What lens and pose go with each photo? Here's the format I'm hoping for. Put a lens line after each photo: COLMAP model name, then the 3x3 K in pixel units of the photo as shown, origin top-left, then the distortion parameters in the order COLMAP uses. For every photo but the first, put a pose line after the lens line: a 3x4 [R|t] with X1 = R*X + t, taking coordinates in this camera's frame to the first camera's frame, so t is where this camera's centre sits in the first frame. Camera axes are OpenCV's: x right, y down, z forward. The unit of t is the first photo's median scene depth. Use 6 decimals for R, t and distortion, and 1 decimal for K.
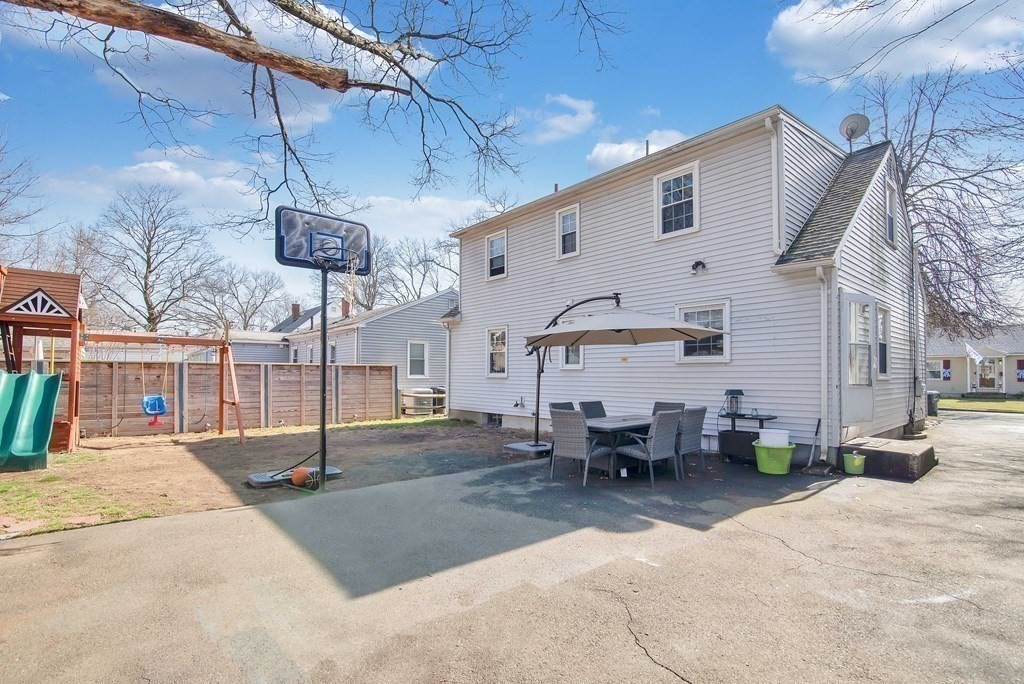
lens RADIAL K [[472.5, 0, 481.0], [0, 472.5, 370.4], [0, 0, 1]] dist [-0.001301, -0.000696]
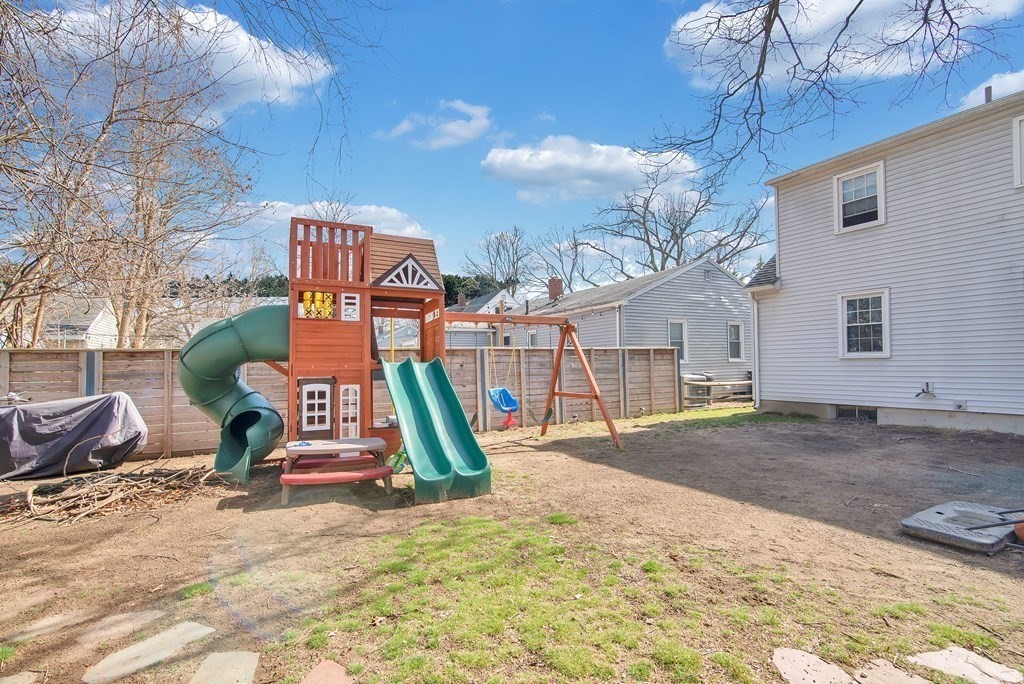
lens RADIAL K [[472.5, 0, 515.1], [0, 472.5, 347.7], [0, 0, 1]] dist [-0.001301, -0.000696]
pose [[0.983903, -0.027978, -0.176499, -0.390451], [0.023680, 0.999371, -0.026411, 0.005230], [0.177126, 0.021806, 0.983947, 0.156135]]
